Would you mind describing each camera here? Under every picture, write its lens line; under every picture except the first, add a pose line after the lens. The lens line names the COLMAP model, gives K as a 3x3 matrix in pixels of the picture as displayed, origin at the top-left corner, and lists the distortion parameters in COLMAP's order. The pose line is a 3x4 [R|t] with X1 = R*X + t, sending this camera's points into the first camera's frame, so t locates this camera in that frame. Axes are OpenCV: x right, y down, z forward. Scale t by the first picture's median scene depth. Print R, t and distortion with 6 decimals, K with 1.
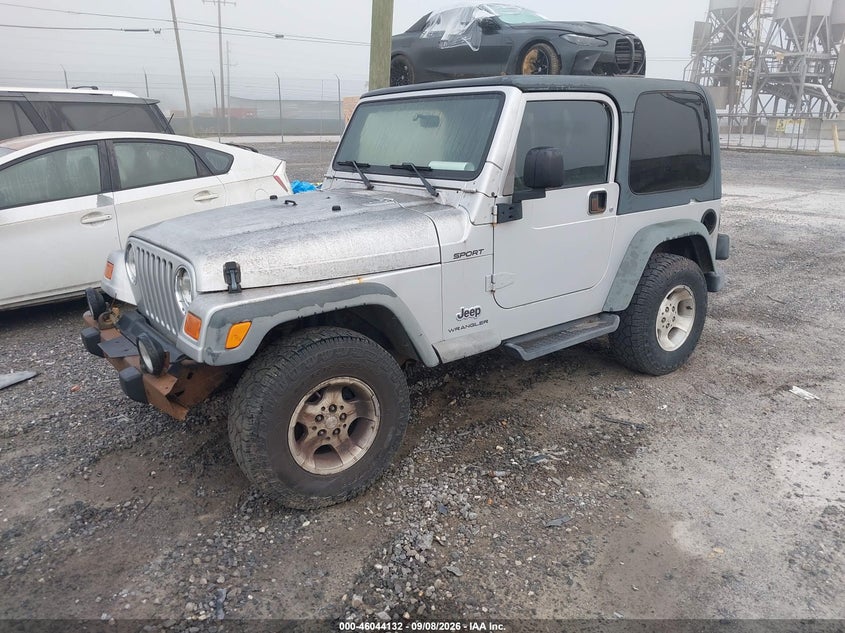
lens RADIAL K [[592.3, 0, 422.5], [0, 592.3, 316.5], [0, 0, 1]] dist [0.028274, -0.074893]
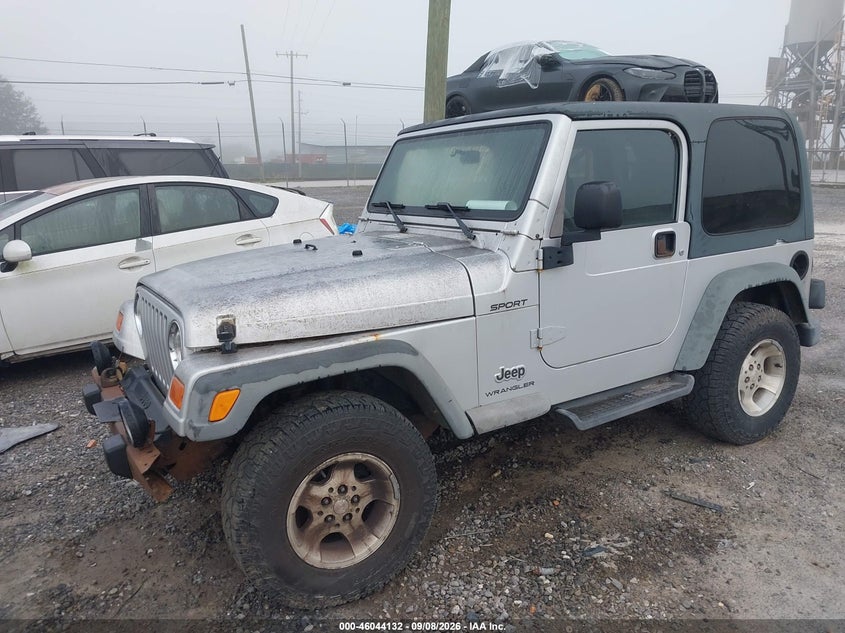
lens RADIAL K [[615.8, 0, 422.5], [0, 615.8, 316.5], [0, 0, 1]] dist [-0.006370, -0.002391]
pose [[0.995328, 0.003735, -0.096478, 0.034110], [-0.010691, 0.997371, -0.071678, -0.021786], [0.095957, 0.072374, 0.992751, 0.094301]]
